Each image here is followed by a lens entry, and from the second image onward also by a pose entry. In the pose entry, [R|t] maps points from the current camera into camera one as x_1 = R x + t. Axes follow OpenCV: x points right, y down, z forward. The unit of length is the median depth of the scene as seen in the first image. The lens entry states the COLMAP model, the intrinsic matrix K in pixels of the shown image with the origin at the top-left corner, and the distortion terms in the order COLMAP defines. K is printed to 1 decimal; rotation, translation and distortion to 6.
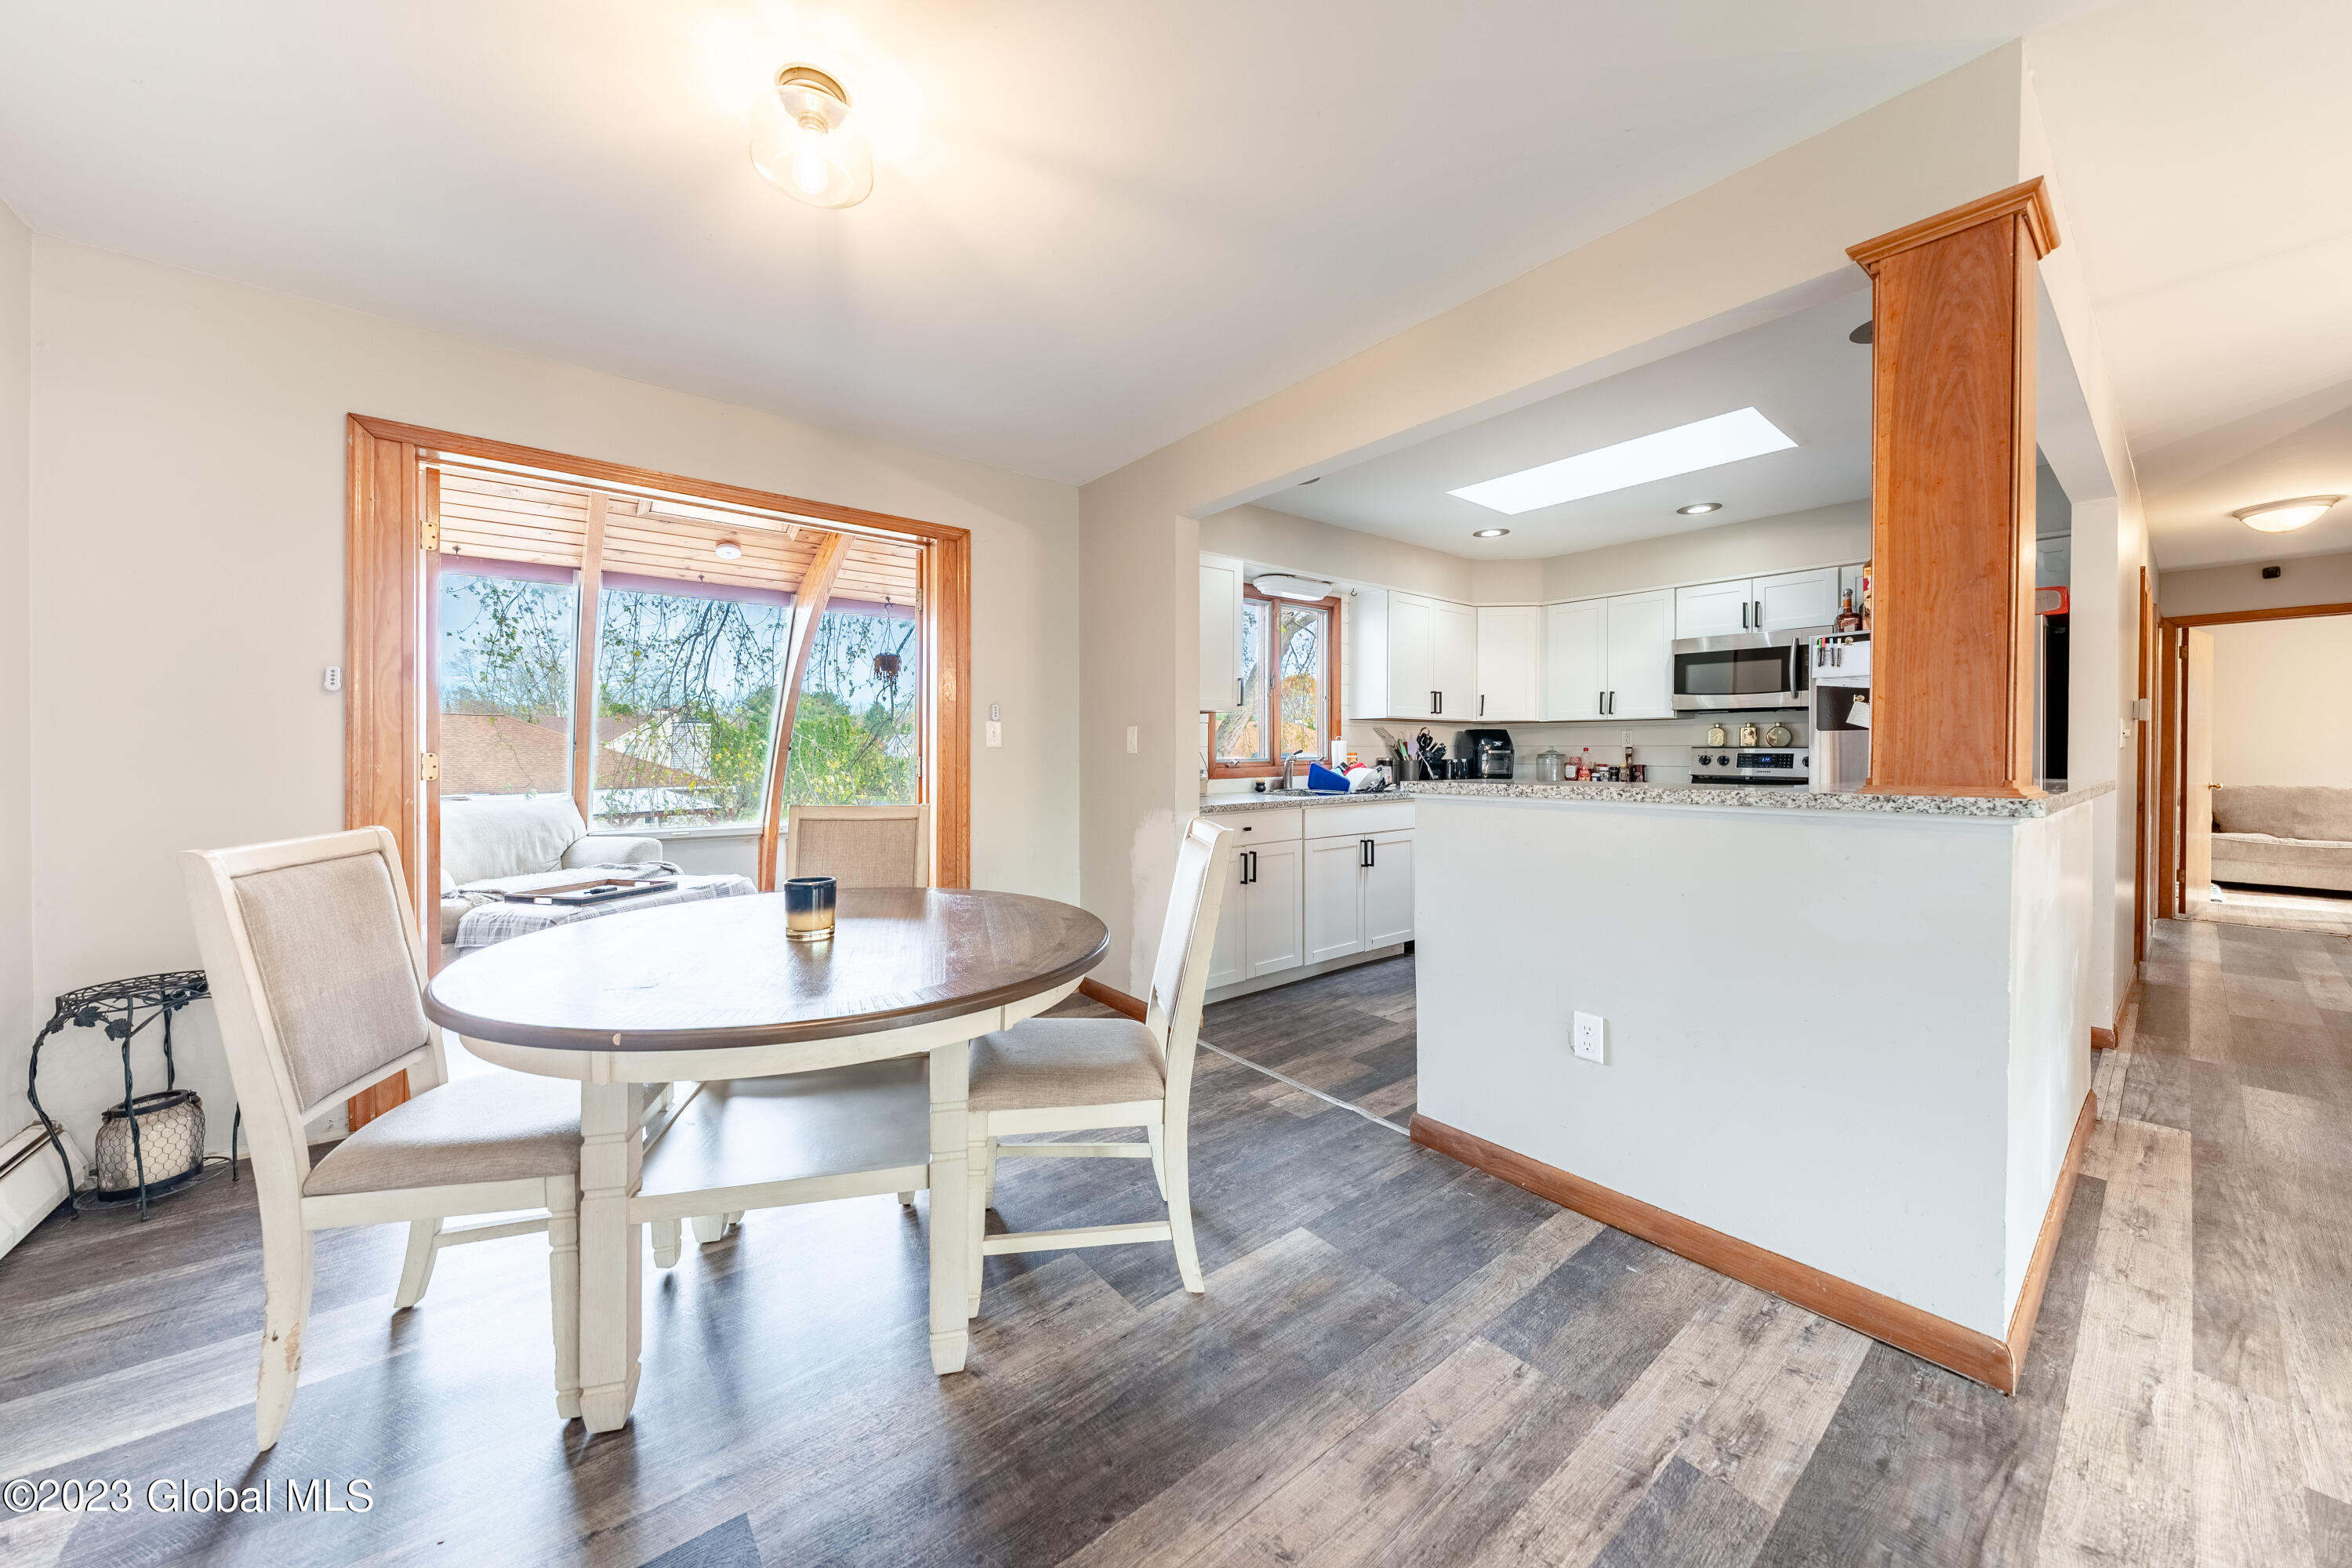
lens RADIAL K [[805.0, 0, 1186.4], [0, 805.0, 761.8], [0, 0, 1]] dist [-0.000362, -0.000160]
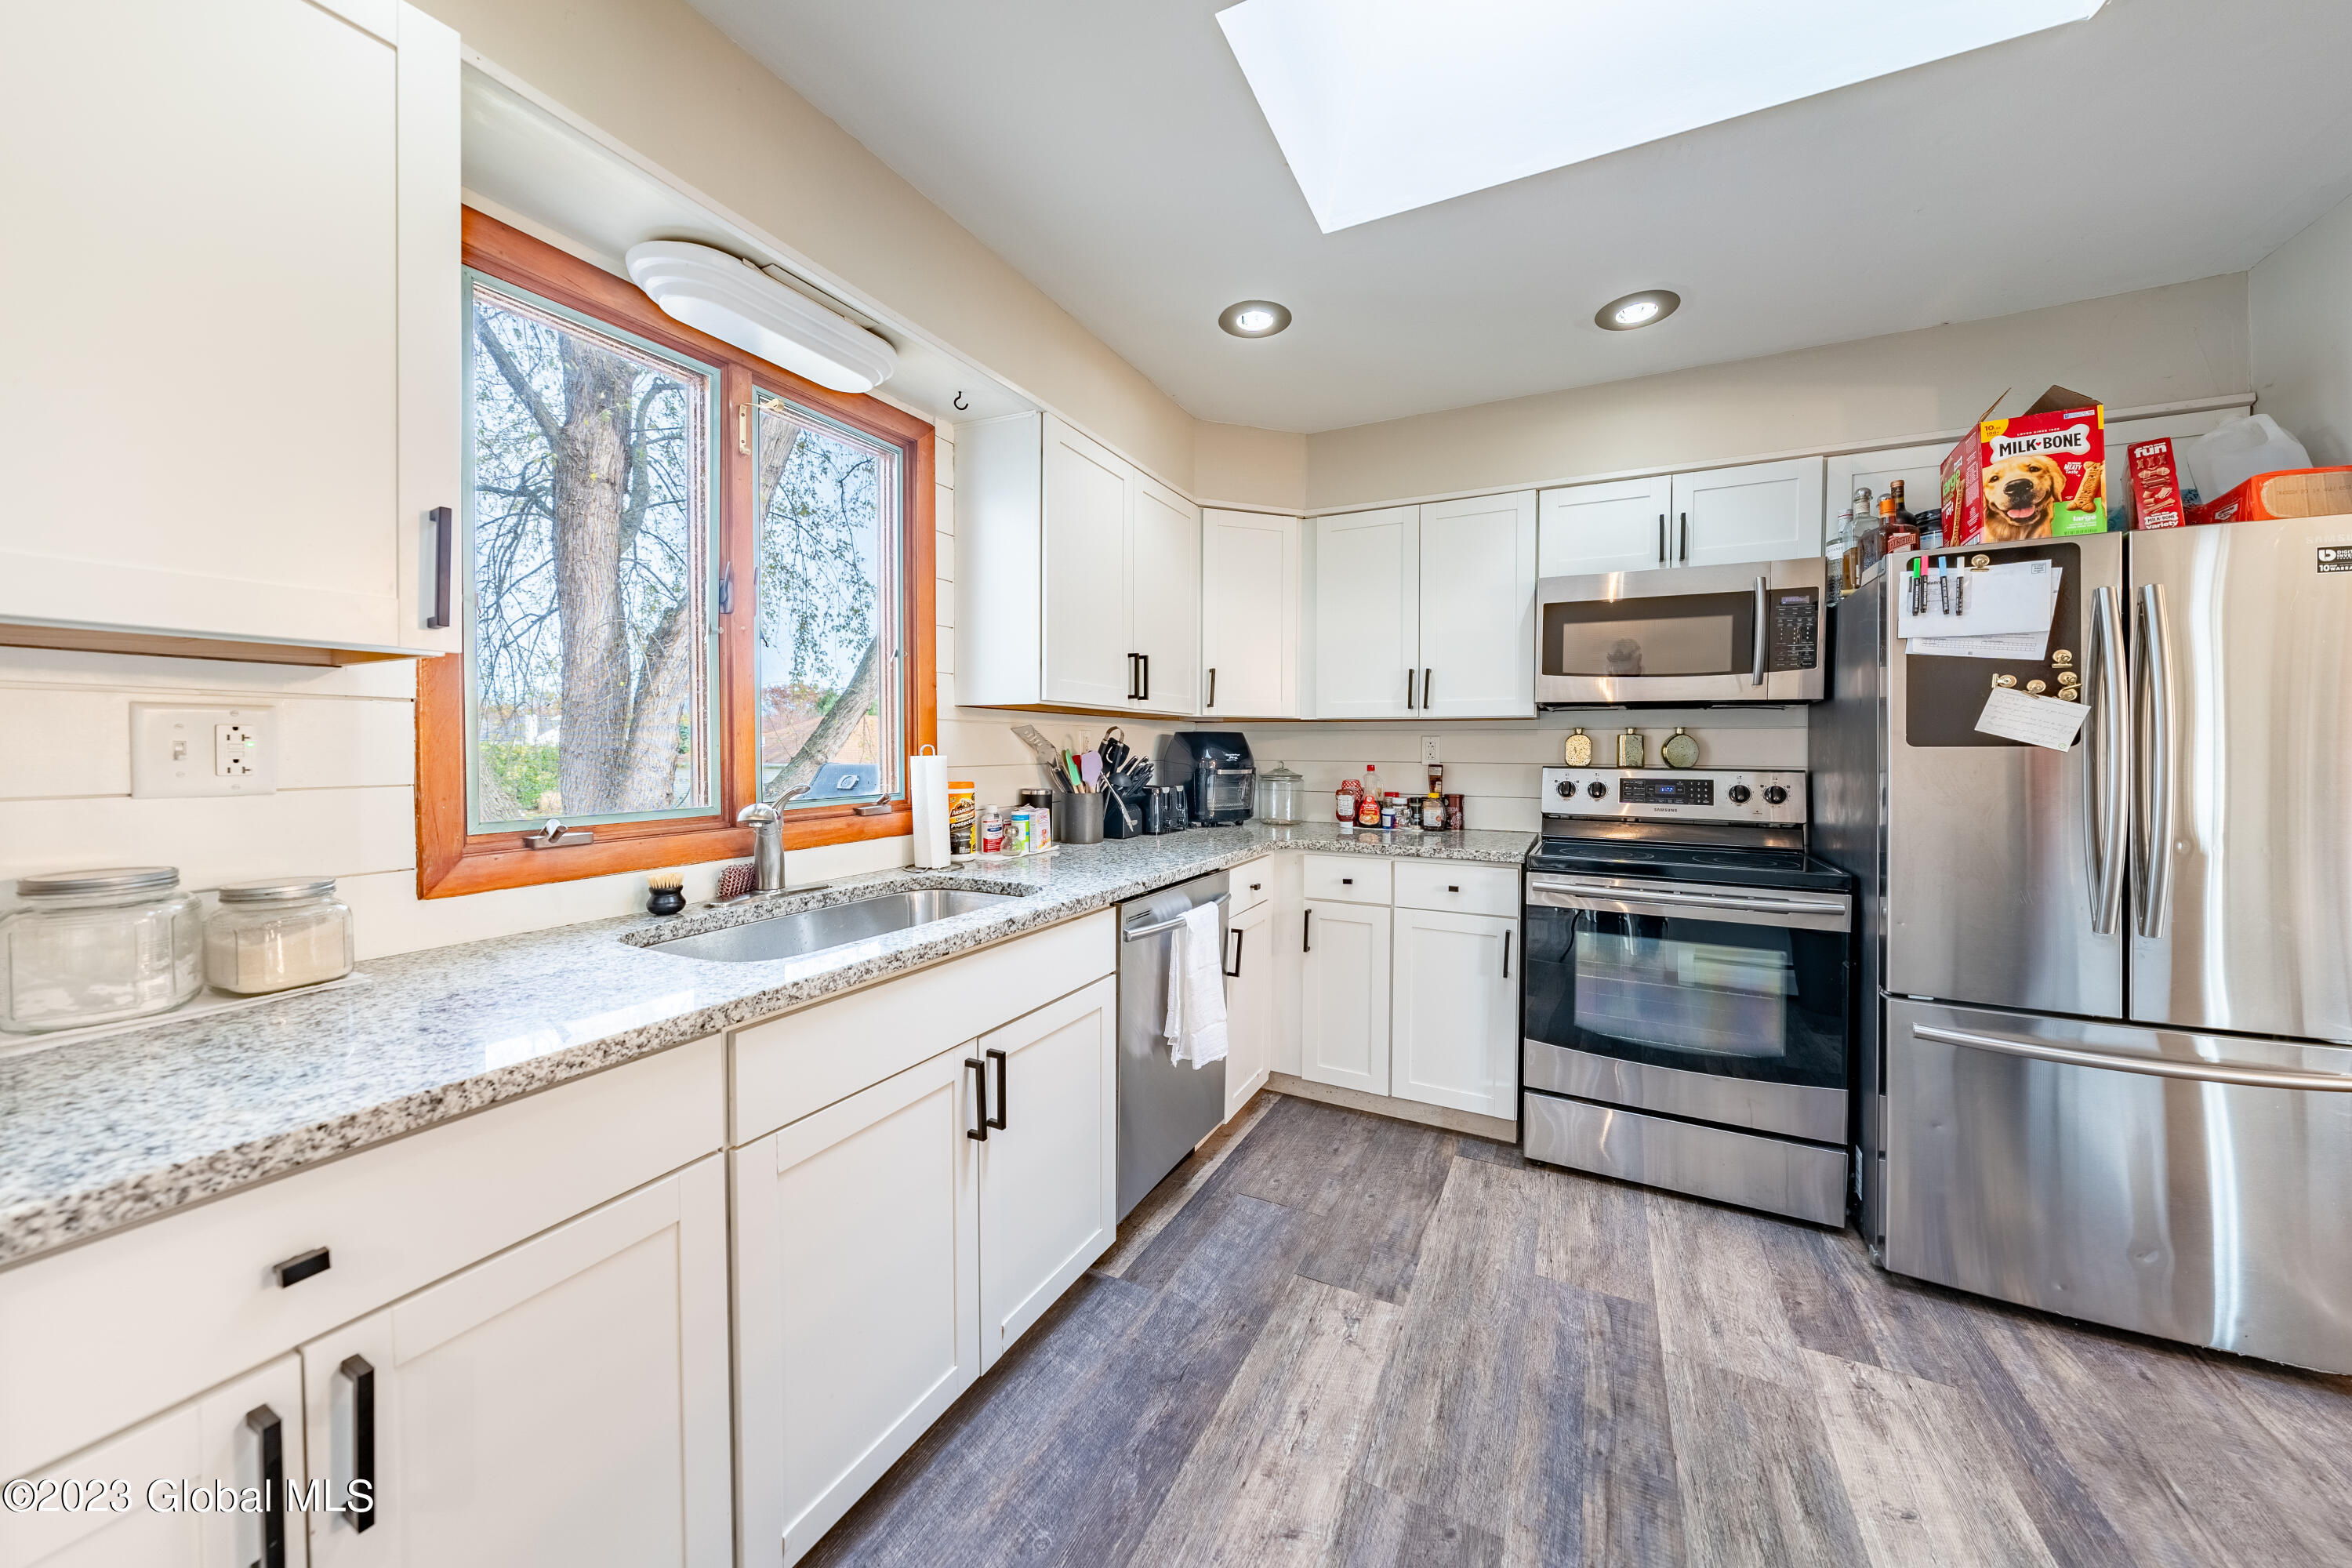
lens RADIAL K [[805.0, 0, 1186.4], [0, 805.0, 761.8], [0, 0, 1]] dist [-0.000362, -0.000160]
pose [[0.910092, -0.003497, 0.414391, 0.135344], [0.001776, 0.999988, 0.004539, -0.024134], [-0.414402, -0.003395, 0.910088, 0.549970]]
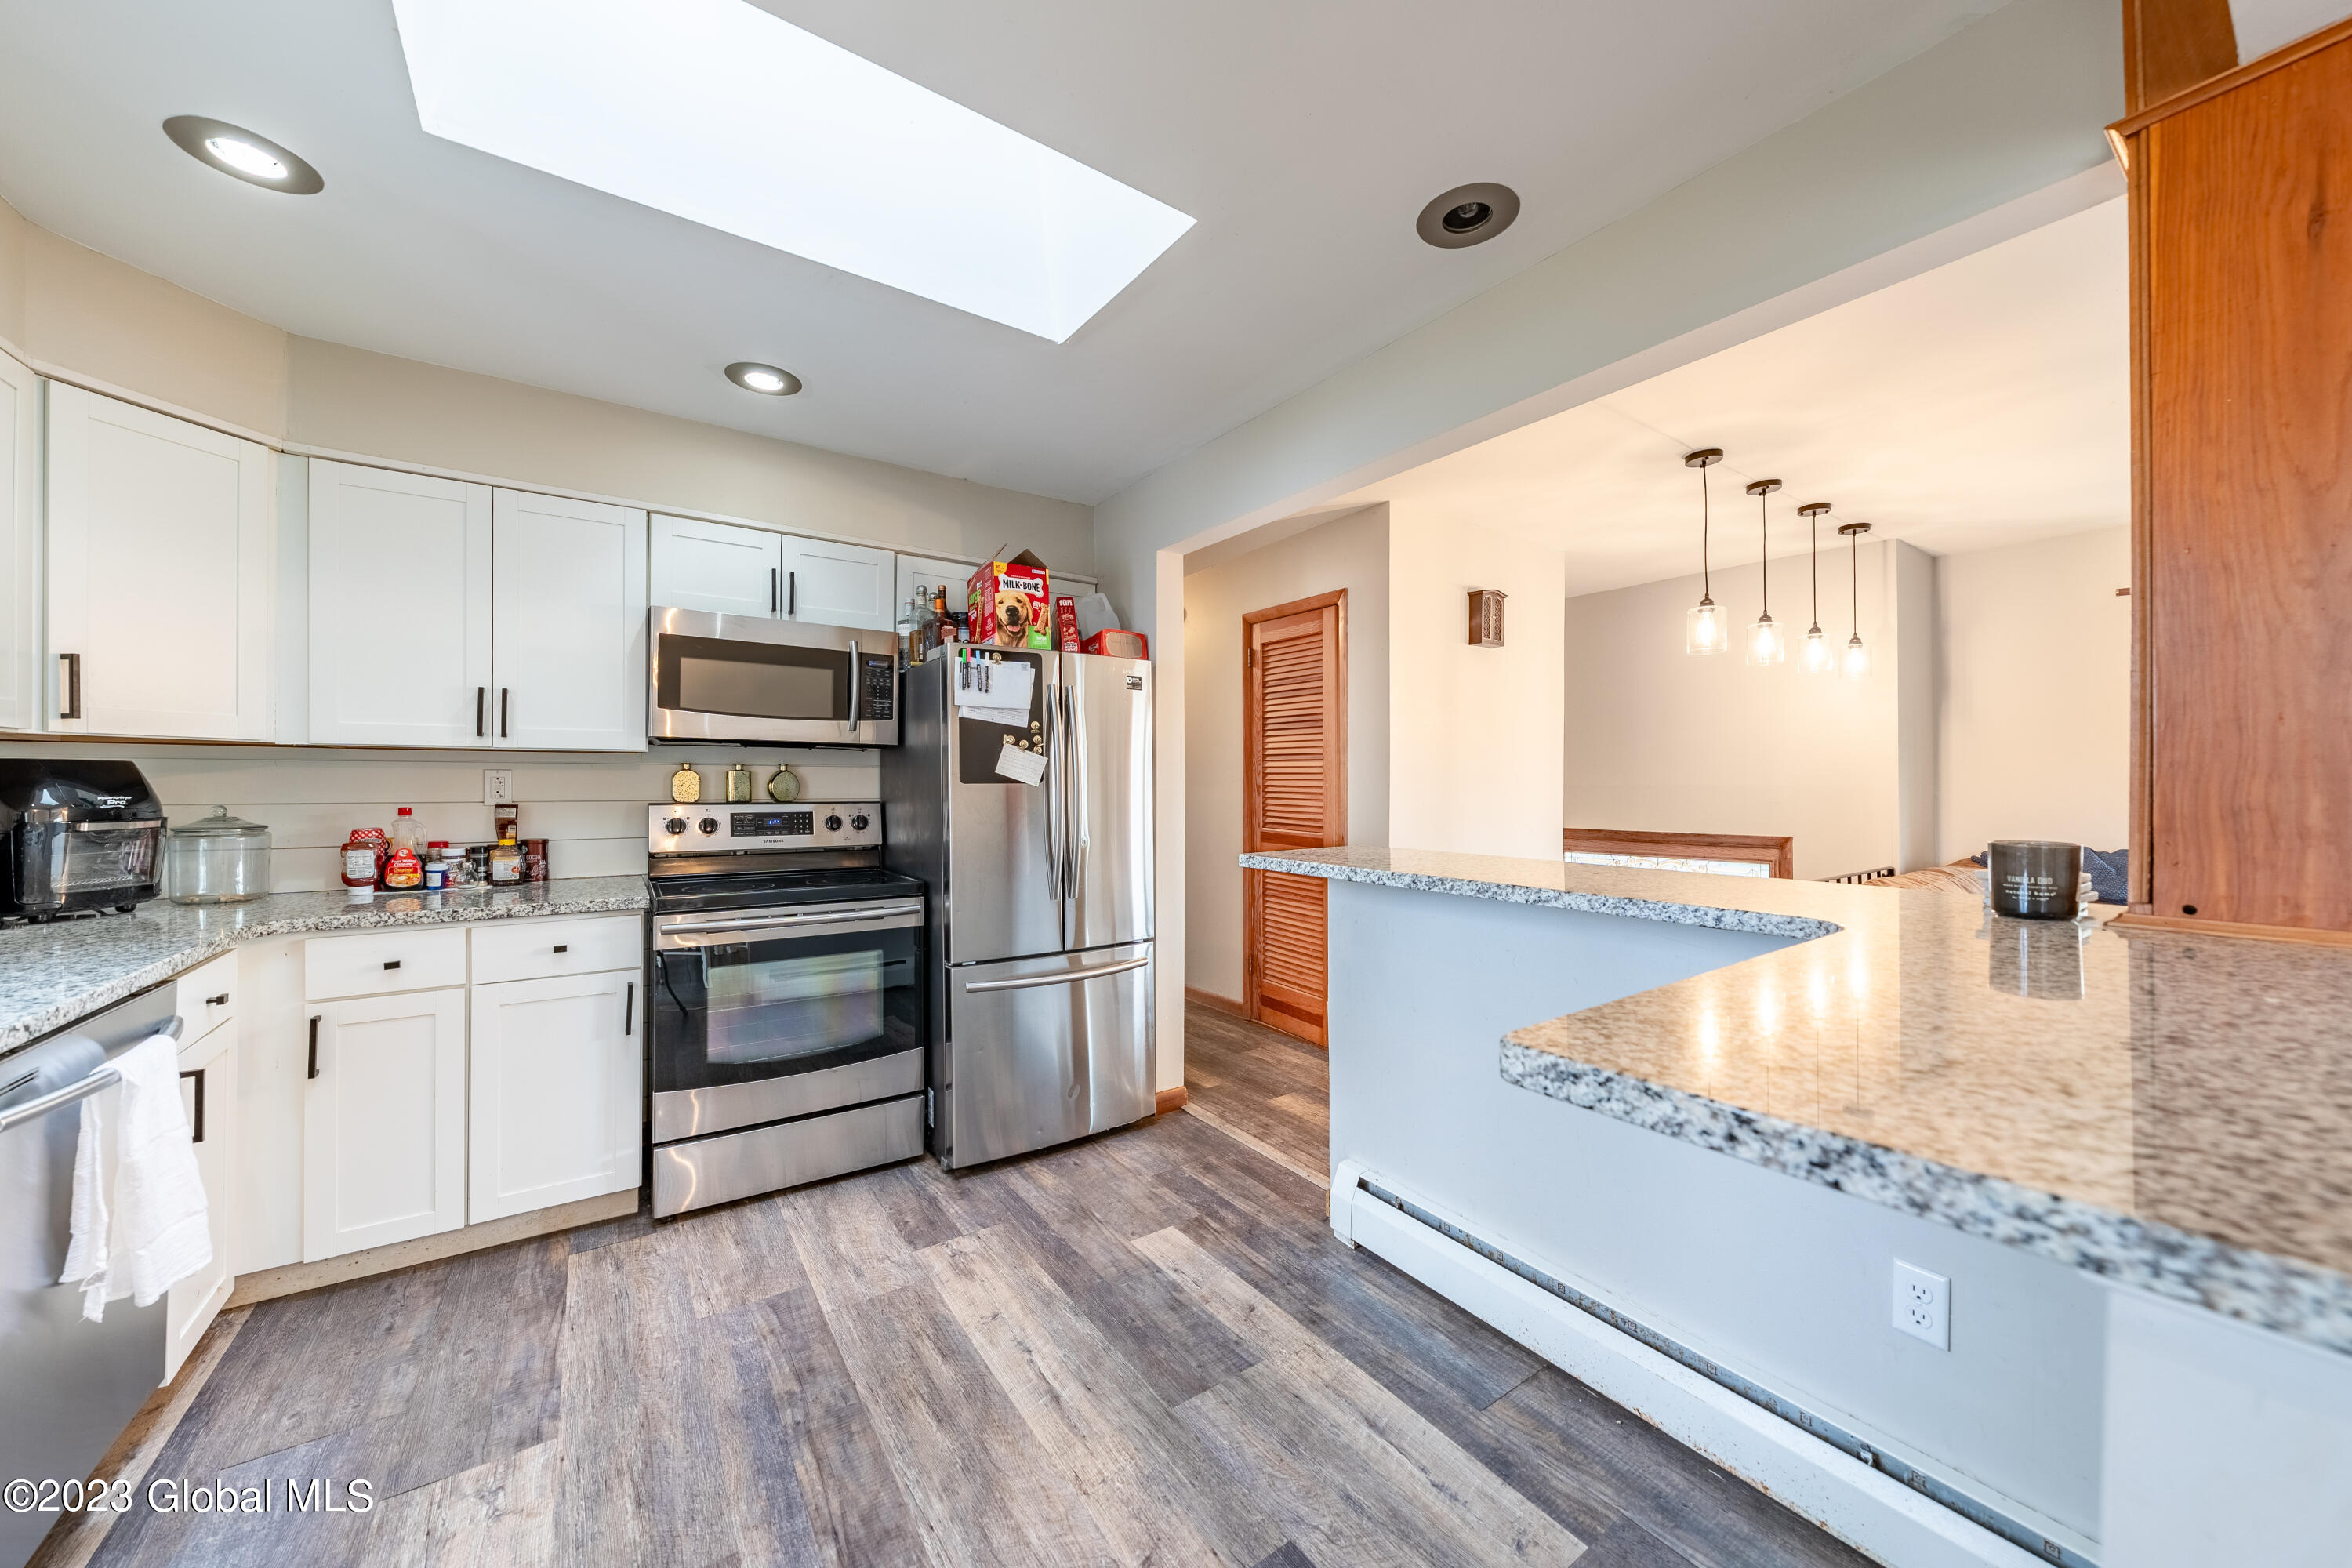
lens RADIAL K [[845.8, 0, 1176.0], [0, 845.8, 784.0], [0, 0, 1]] dist [0.000298, -0.000015]
pose [[0.075590, -0.004242, 0.997130, 0.064613], [0.011899, 0.999924, 0.003351, -0.028684], [-0.997068, 0.011612, 0.075634, 0.571815]]
